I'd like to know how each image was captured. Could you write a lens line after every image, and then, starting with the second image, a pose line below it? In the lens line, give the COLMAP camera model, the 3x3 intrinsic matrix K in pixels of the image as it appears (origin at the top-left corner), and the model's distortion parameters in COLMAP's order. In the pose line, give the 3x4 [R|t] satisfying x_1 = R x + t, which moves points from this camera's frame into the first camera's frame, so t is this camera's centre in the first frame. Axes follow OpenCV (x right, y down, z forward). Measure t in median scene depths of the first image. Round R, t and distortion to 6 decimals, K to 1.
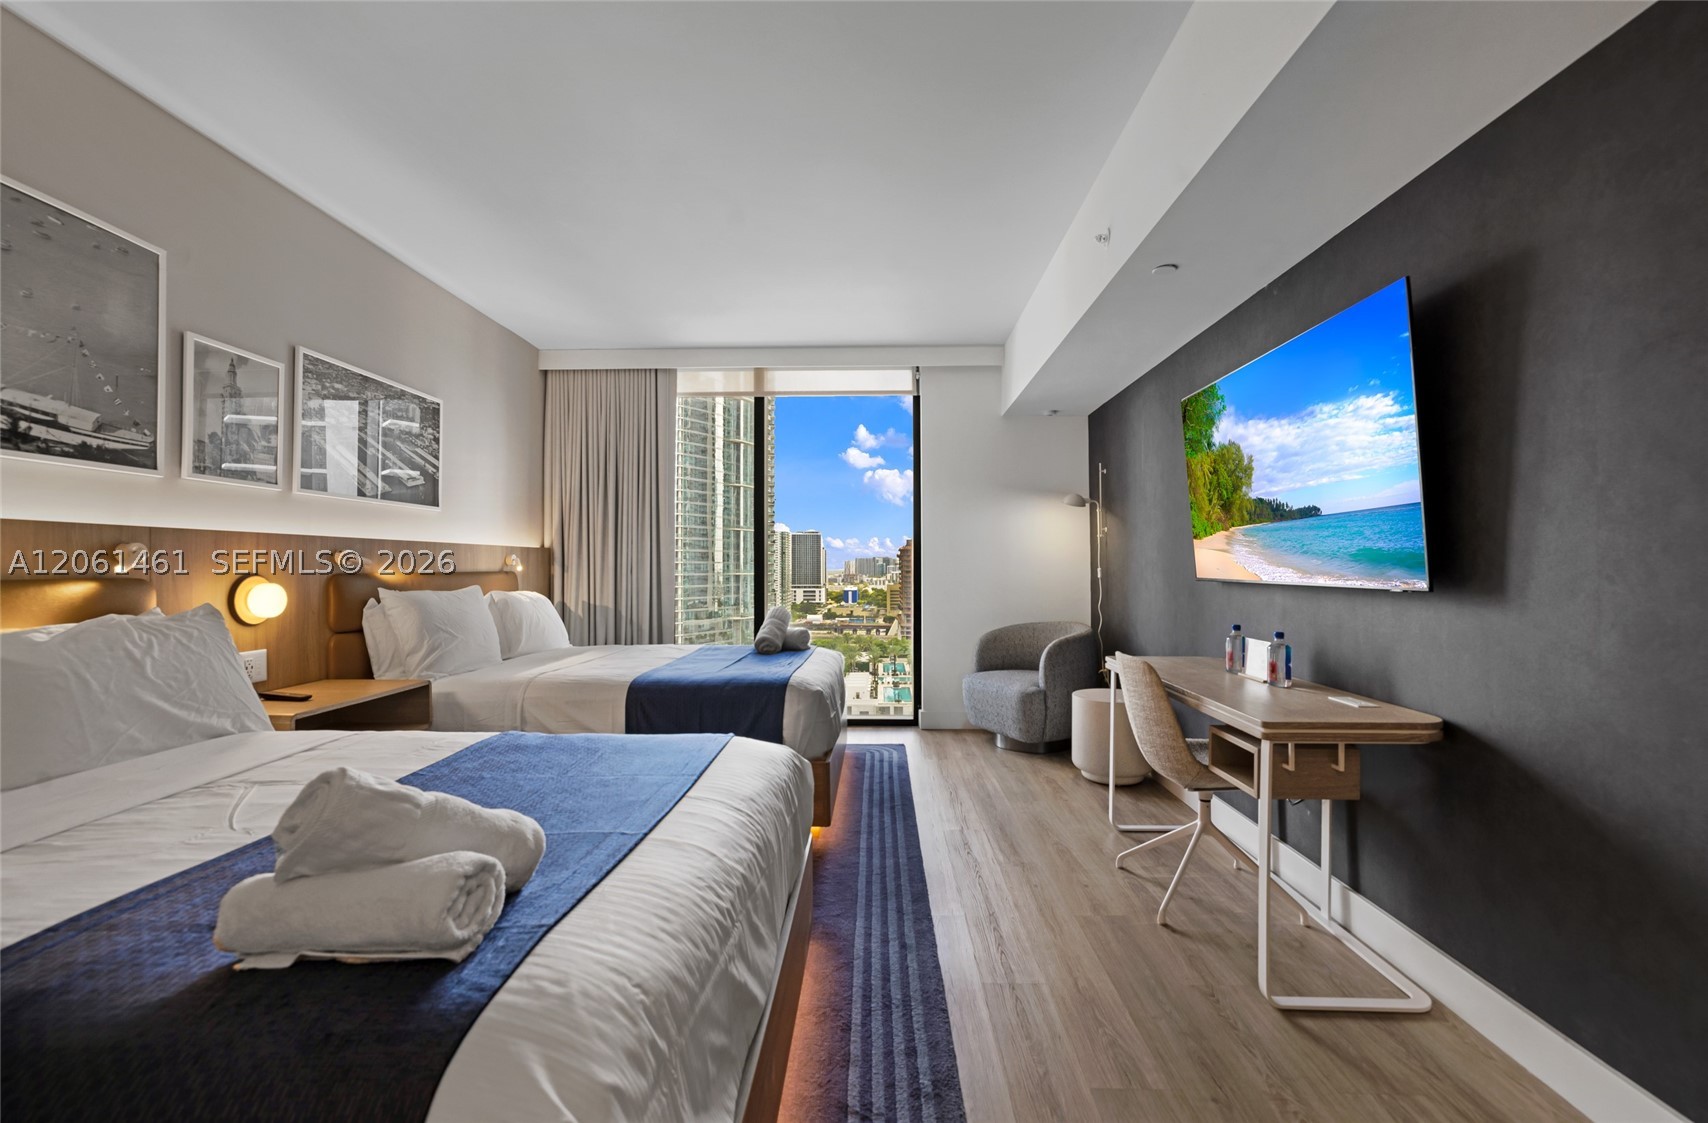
lens RADIAL K [[731.3, 0, 843.4], [0, 731.3, 552.6], [0, 0, 1]] dist [-0.022565, 0.003204]
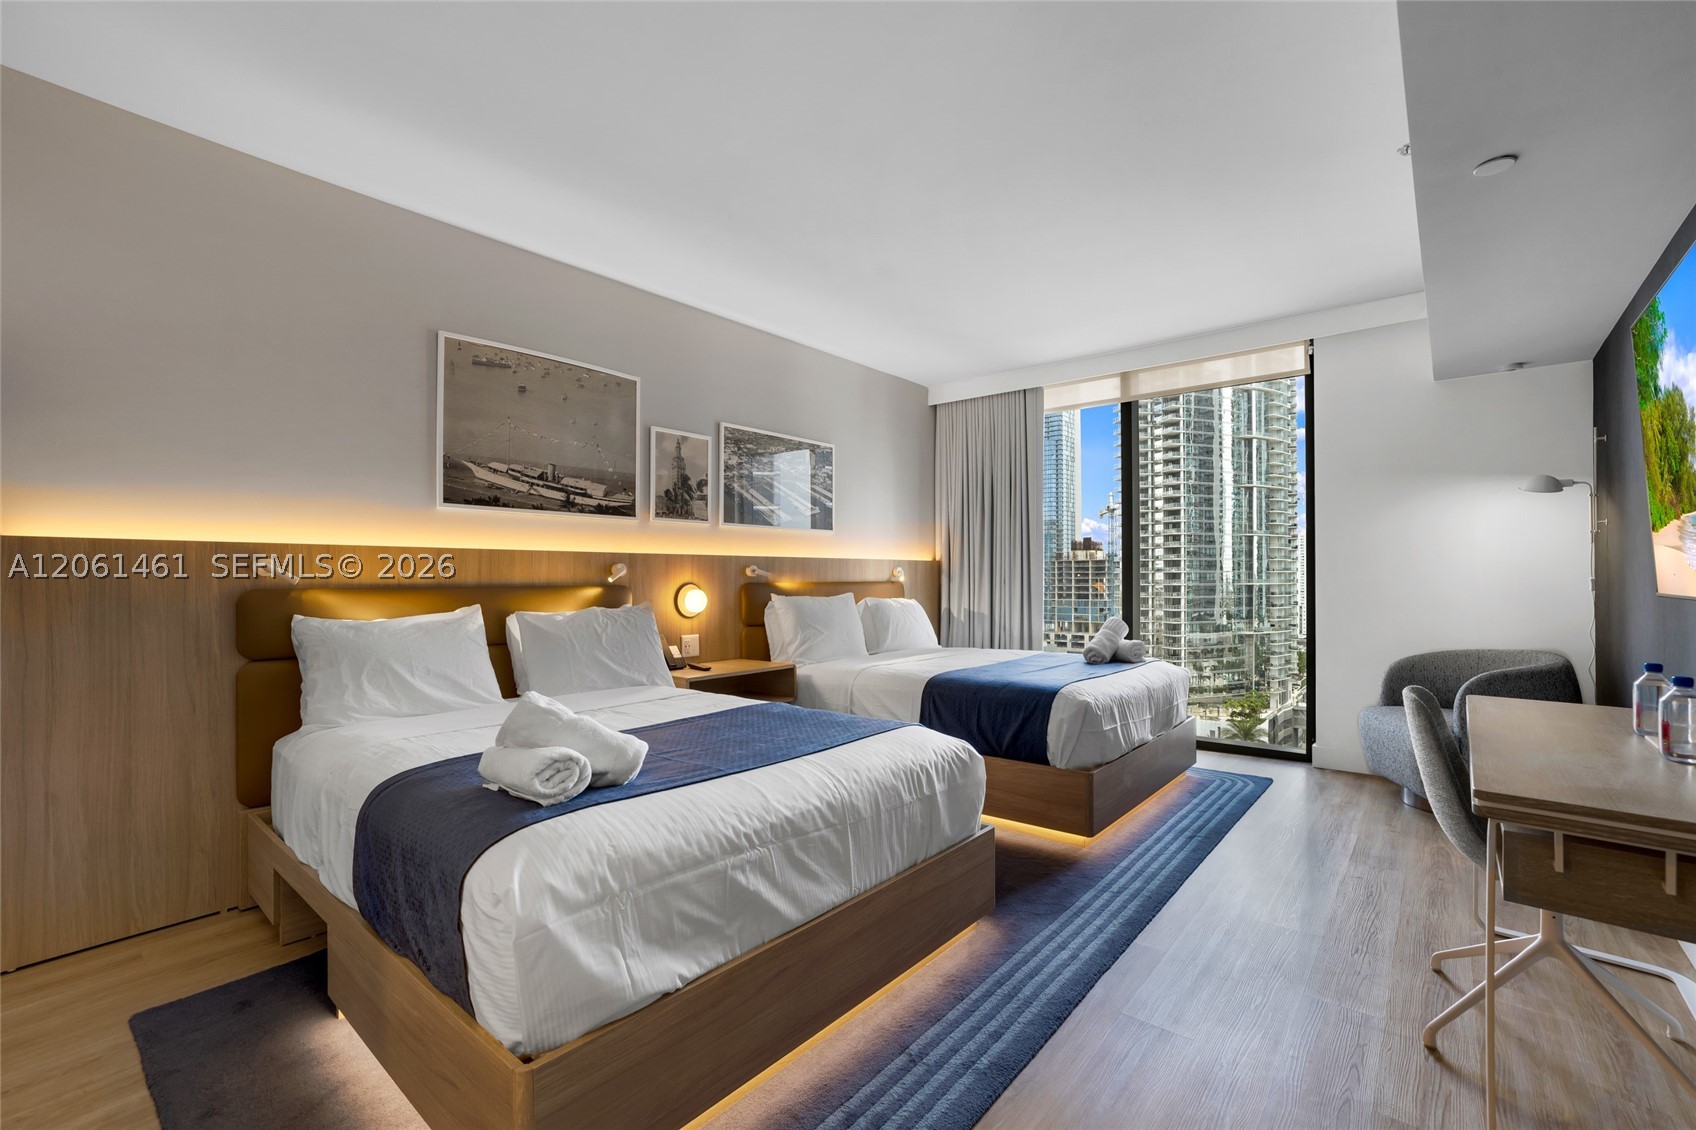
lens RADIAL K [[721.1, 0, 840.6], [0, 721.1, 566.1], [0, 0, 1]] dist [-0.042548, 0.000255]
pose [[0.782907, -0.013343, -0.621996, 0.310259], [0.016027, 0.999871, -0.001277, 0.001707], [0.621932, -0.008969, 0.783020, 0.032523]]
